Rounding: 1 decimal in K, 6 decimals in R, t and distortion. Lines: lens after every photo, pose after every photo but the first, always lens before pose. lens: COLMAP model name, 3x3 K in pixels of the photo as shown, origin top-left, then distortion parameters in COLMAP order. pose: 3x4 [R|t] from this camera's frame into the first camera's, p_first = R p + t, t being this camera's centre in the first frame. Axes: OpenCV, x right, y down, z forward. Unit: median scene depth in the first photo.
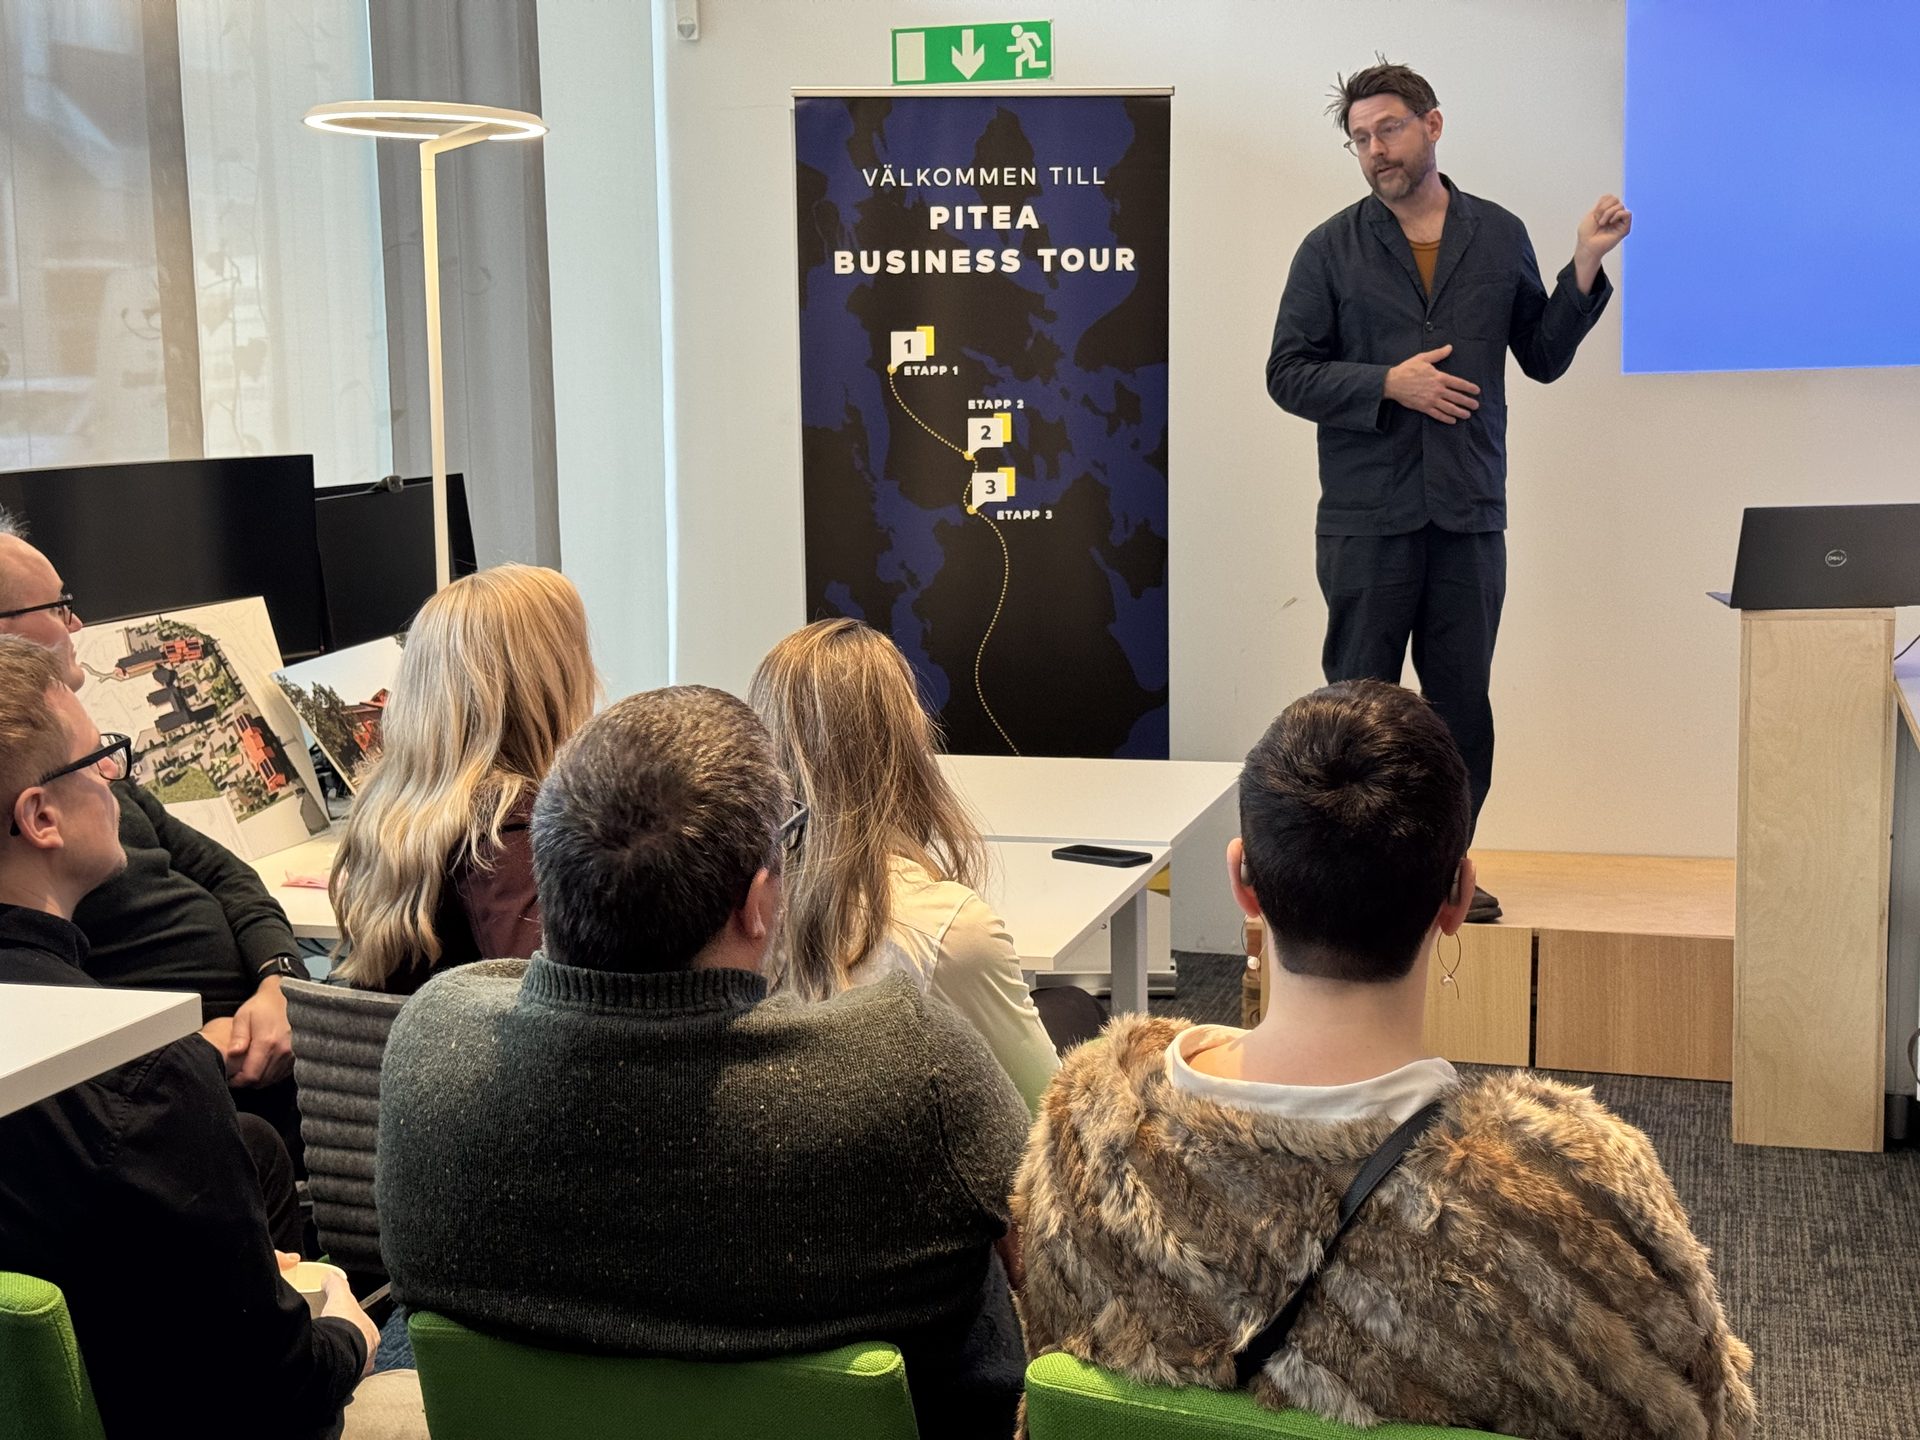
lens RADIAL K [[2679.8, 0, 957.8], [0, 2679.8, 722.6], [0, 0, 1]] dist [0.174325, -0.203291]
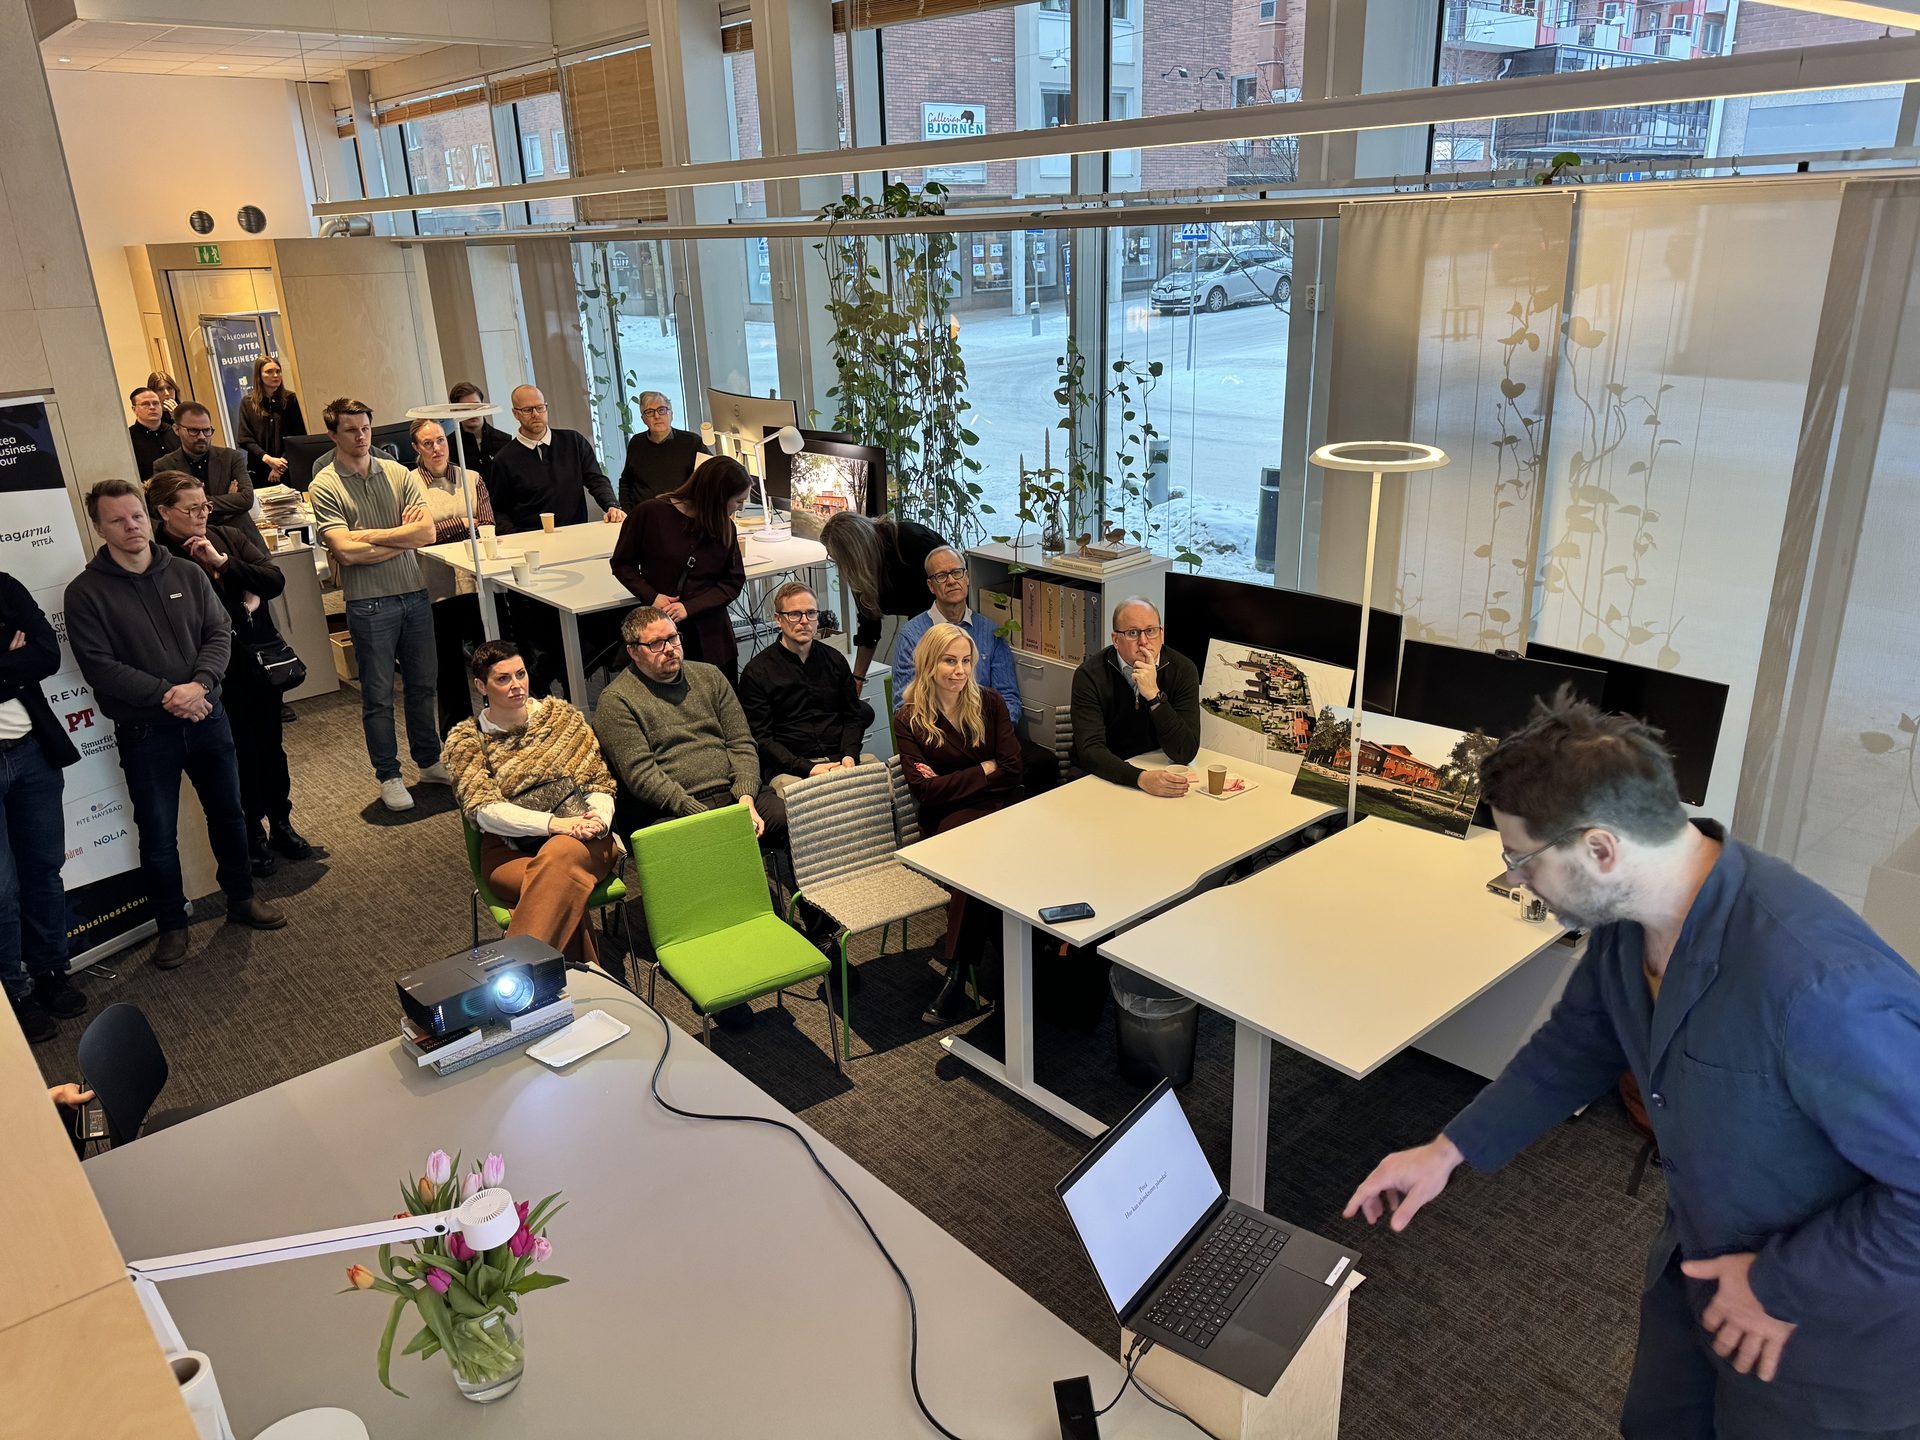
lens RADIAL K [[1338.8, 0, 955.5], [0, 1338.8, 716.5], [0, 0, 1]] dist [0.154220, -0.241187]
pose [[-0.544446, 0.304759, -0.781473, 0.647291], [-0.077712, 0.909327, 0.408761, -0.368605], [0.835188, 0.283279, -0.471396, 1.110528]]
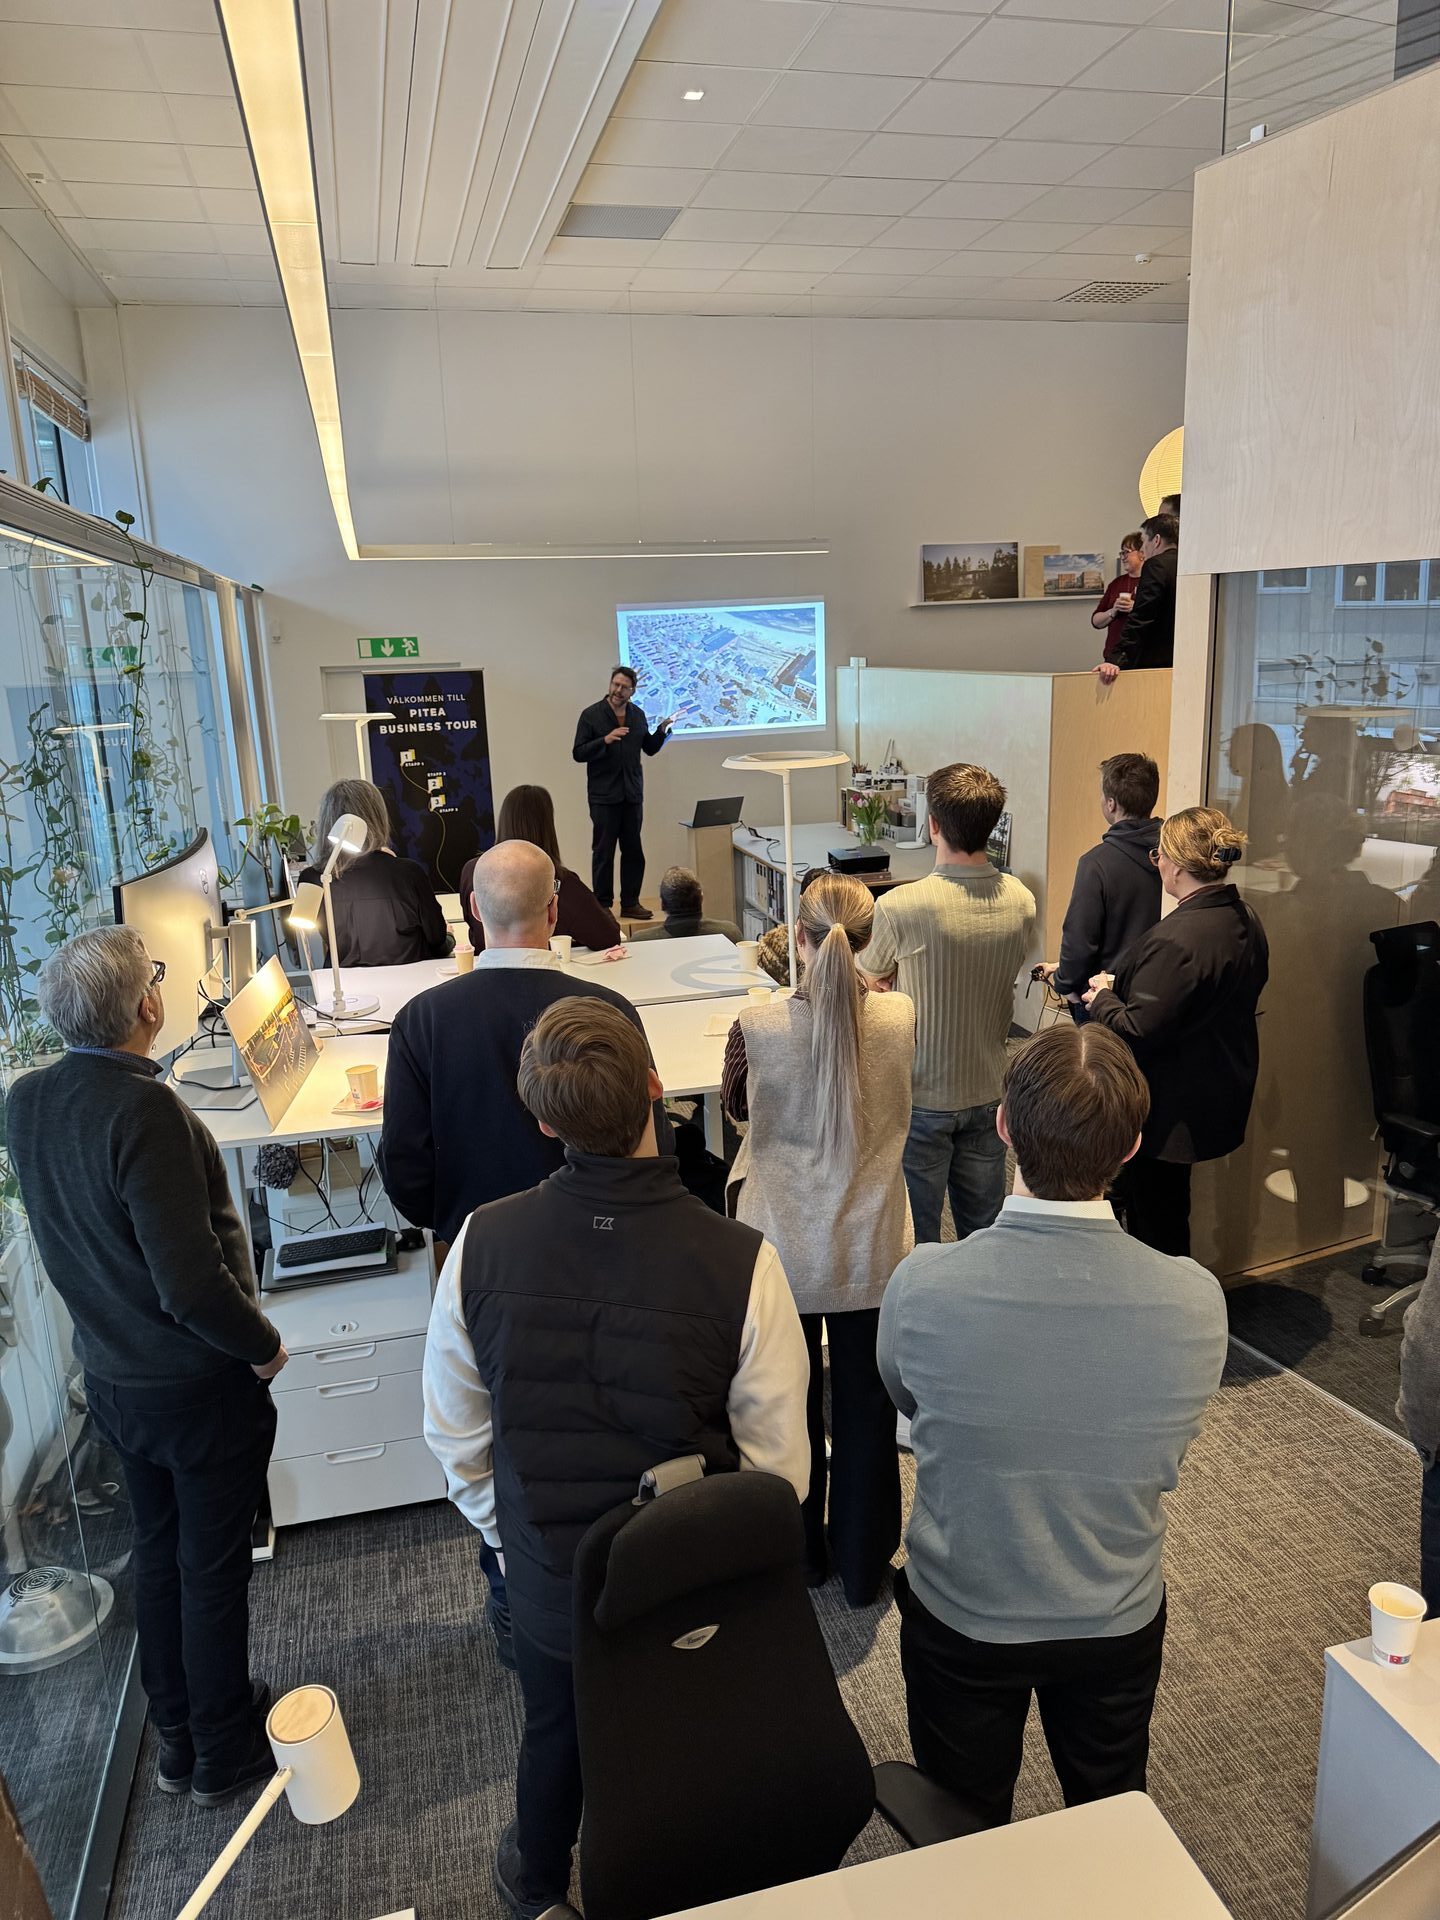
lens RADIAL K [[1335.2, 0, 729.2], [0, 1335.2, 968.0], [0, 0, 1]] dist [0.167341, -0.279088]
pose [[0.864986, -0.136761, 0.482799, -0.559538], [0.092292, 0.989089, 0.114826, -0.057533], [-0.493235, -0.054764, 0.868170, -0.585963]]
